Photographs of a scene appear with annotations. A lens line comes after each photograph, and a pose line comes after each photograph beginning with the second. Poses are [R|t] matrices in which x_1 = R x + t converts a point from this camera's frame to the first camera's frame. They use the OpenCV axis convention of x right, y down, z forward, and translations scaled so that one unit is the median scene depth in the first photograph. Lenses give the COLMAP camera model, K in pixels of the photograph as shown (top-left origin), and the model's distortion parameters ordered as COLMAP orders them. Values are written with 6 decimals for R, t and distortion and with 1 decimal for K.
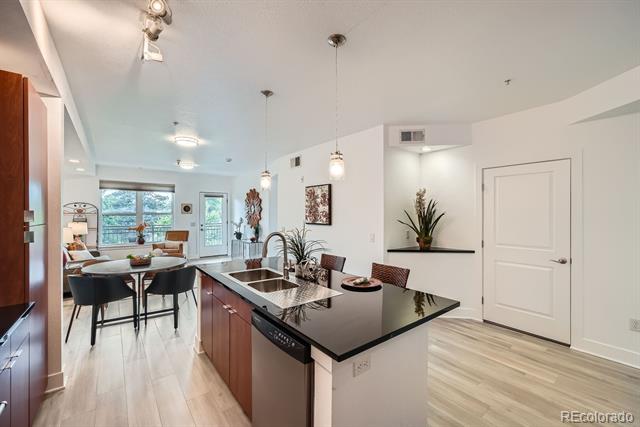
lens RADIAL K [[269.8, 0, 324.2], [0, 269.8, 213.6], [0, 0, 1]] dist [-0.002811, 0.005919]
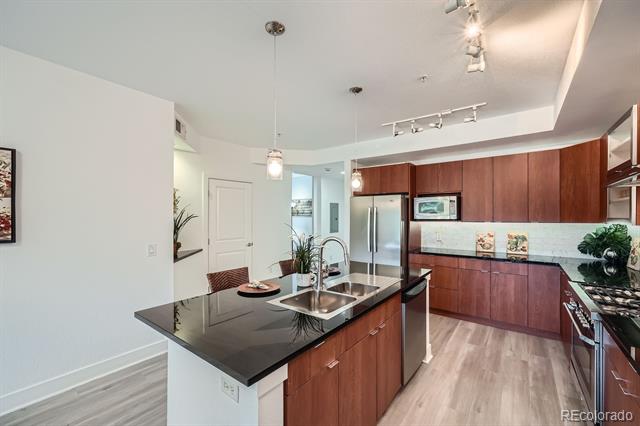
lens RADIAL K [[269.8, 0, 323.0], [0, 269.8, 214.6], [0, 0, 1]] dist [-0.002811, 0.005919]
pose [[-0.254325, 0.007248, 0.967092, -0.325930], [0.006145, 0.999964, -0.005878, 0.001992], [-0.967099, 0.004448, -0.254360, 0.393608]]
